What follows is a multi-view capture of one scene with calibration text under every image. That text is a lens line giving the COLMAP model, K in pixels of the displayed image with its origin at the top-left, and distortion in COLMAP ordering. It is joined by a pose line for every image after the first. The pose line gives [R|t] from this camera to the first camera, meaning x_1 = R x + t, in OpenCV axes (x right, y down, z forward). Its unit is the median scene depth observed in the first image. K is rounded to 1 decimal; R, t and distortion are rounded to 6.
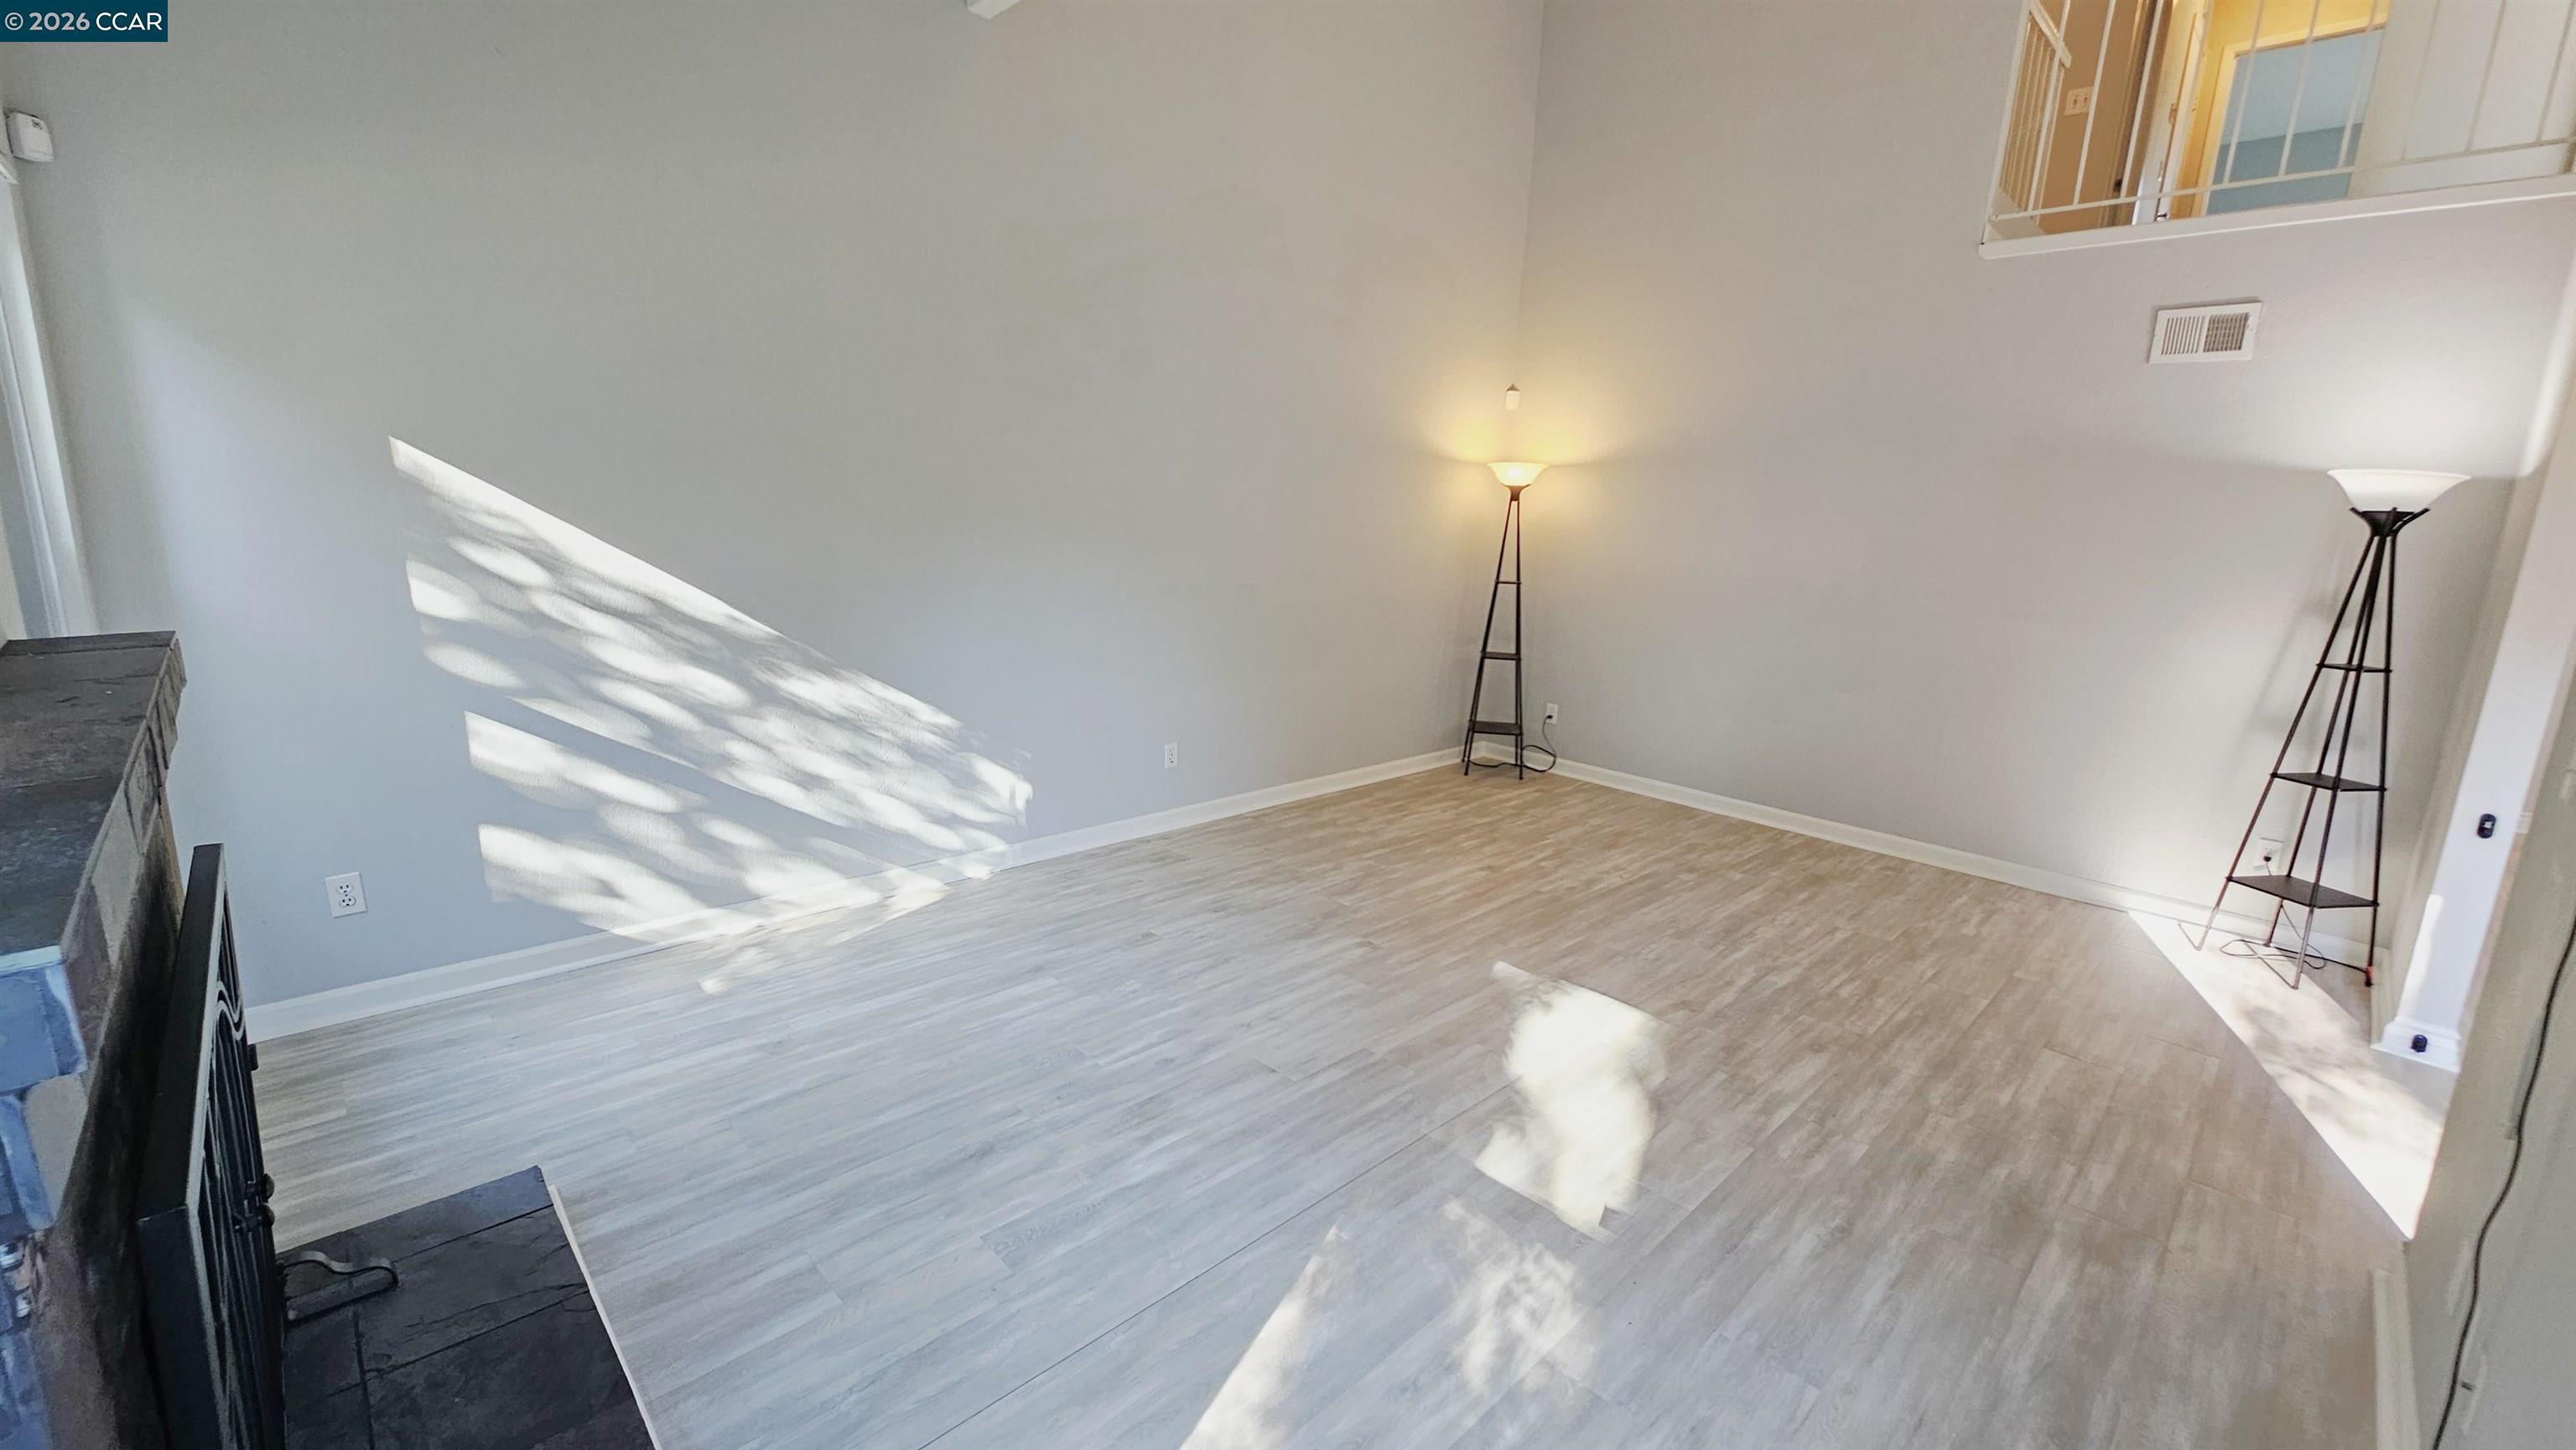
lens RADIAL K [[1047.0, 0, 1282.9], [0, 1047.0, 715.5], [0, 0, 1]] dist [-0.006975, -0.000597]
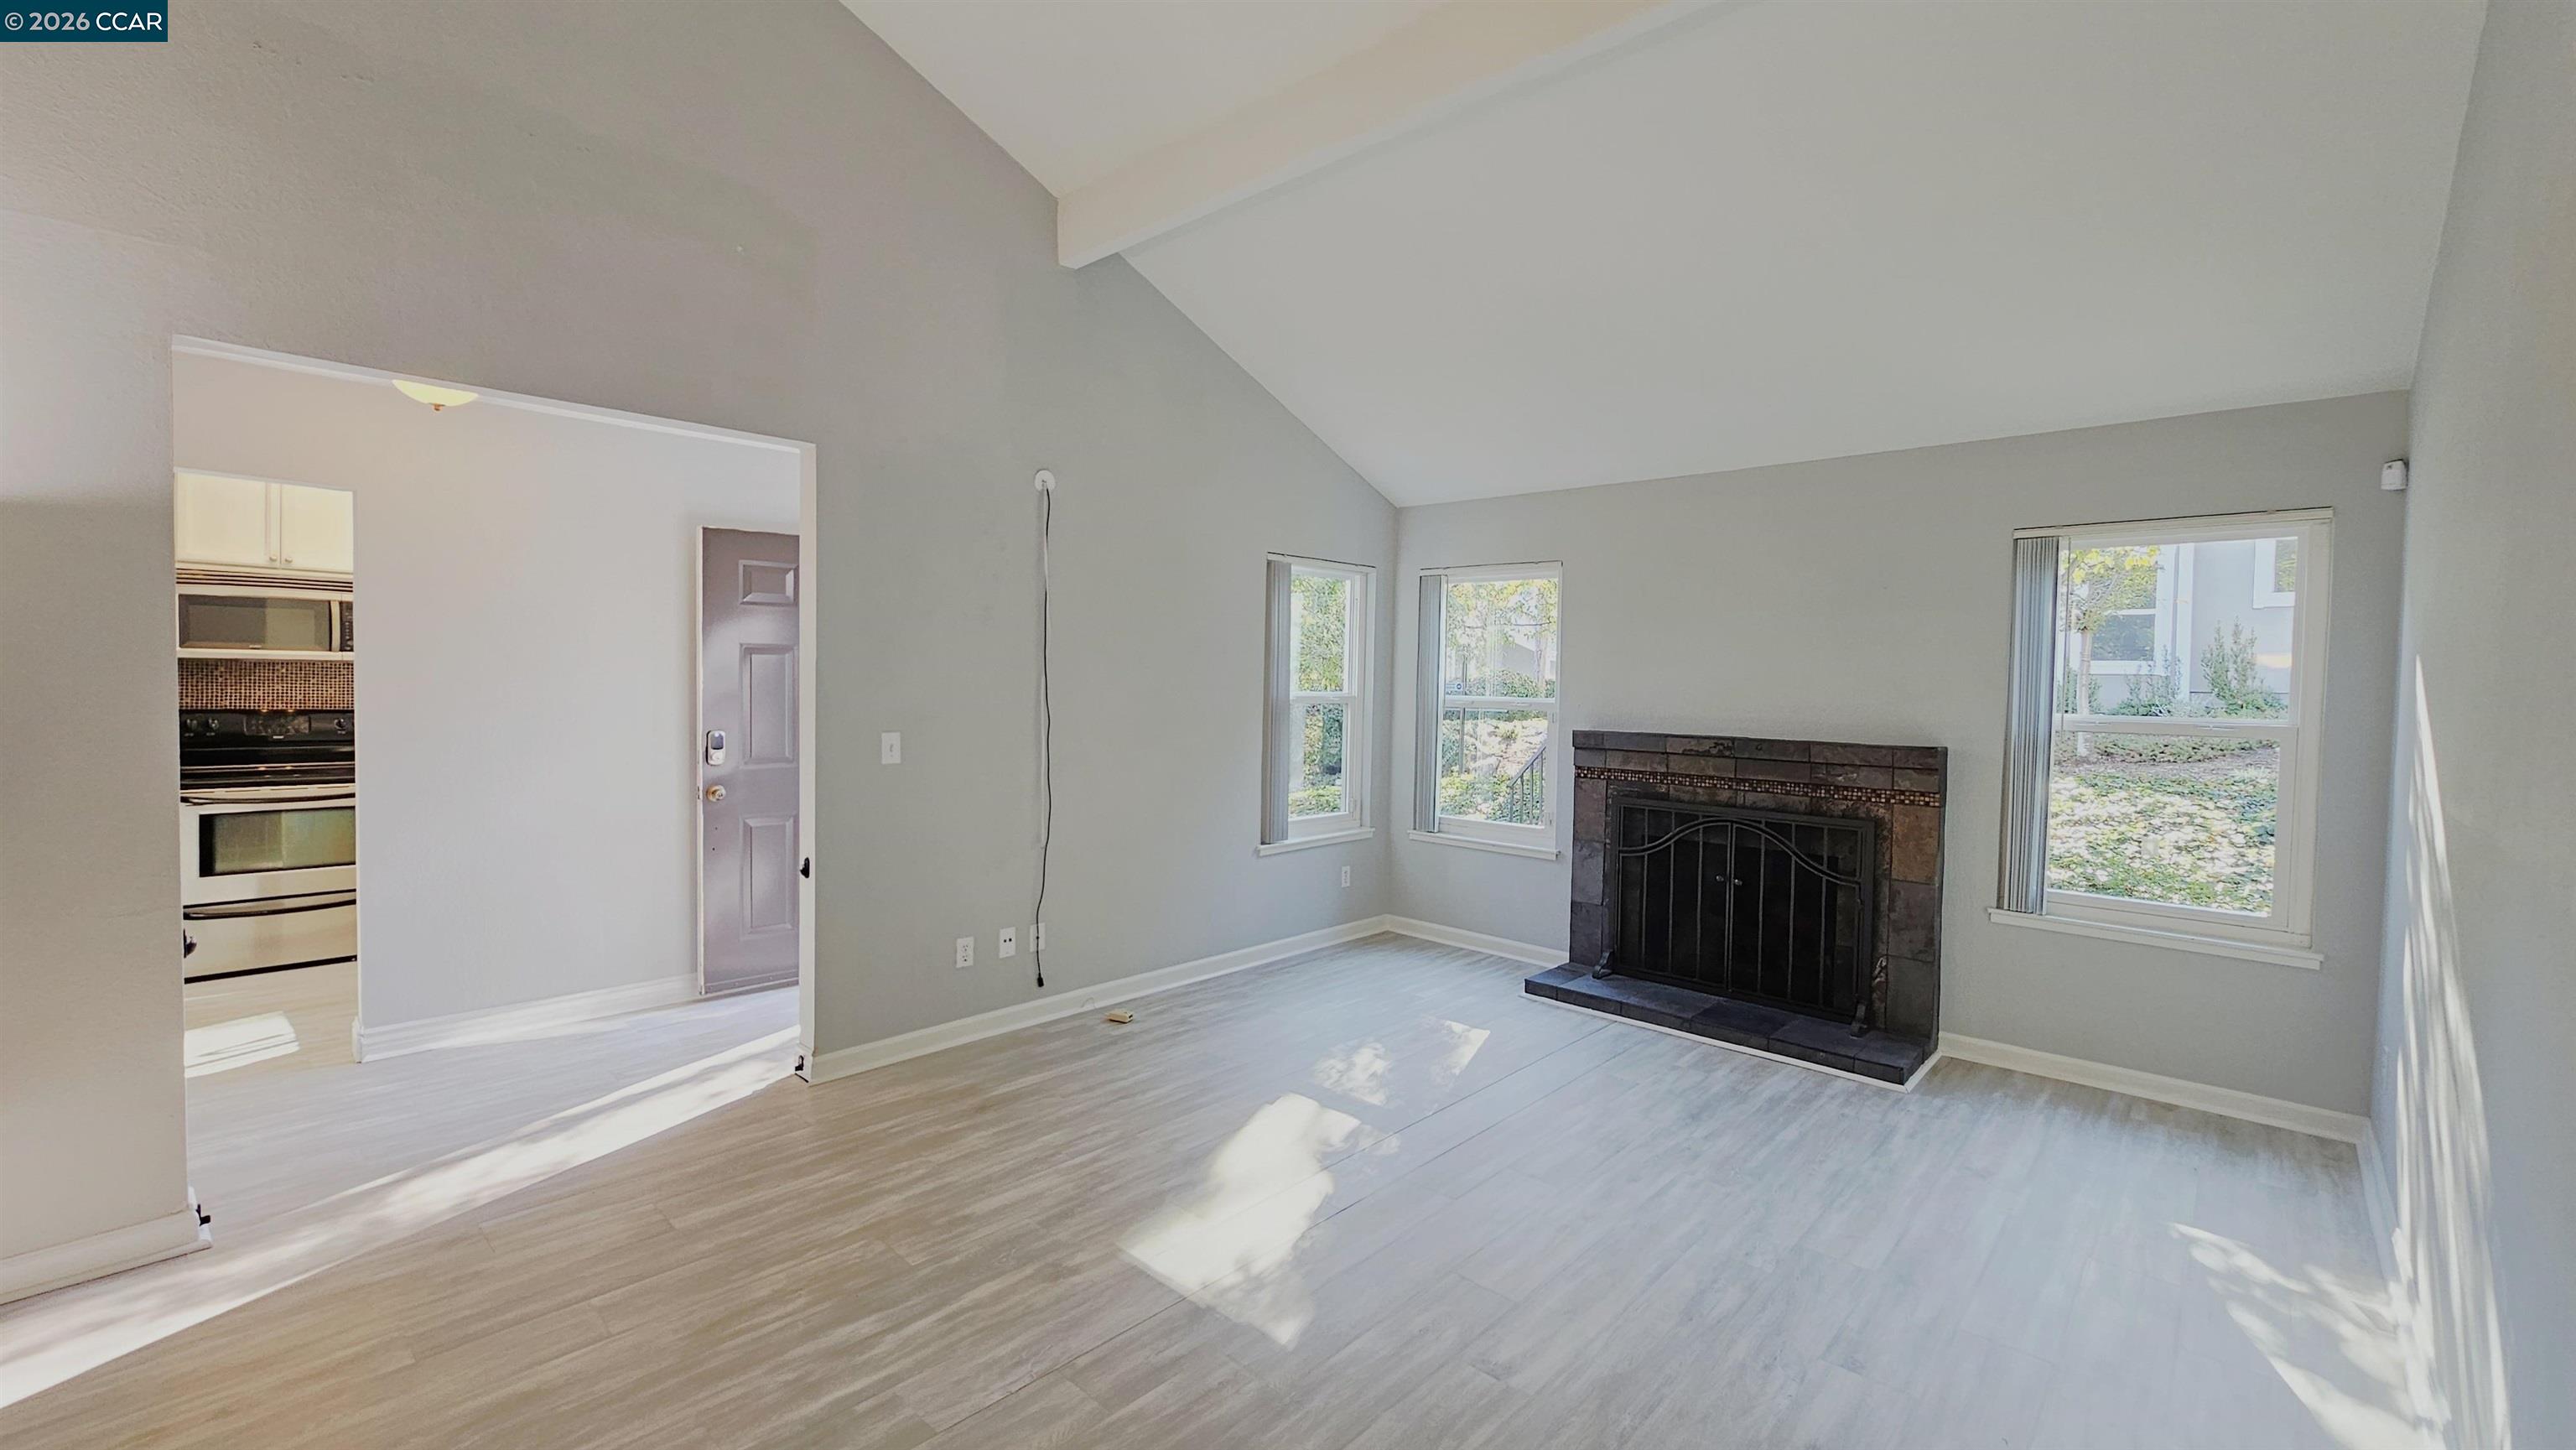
lens RADIAL K [[1047.0, 0, 1272.8], [0, 1047.0, 708.2], [0, 0, 1]] dist [-0.006975, -0.000597]
pose [[-0.997327, -0.059387, -0.042568, 0.317271], [-0.067534, 0.971605, 0.226767, -0.340909], [0.027892, 0.229035, -0.973018, 1.834126]]
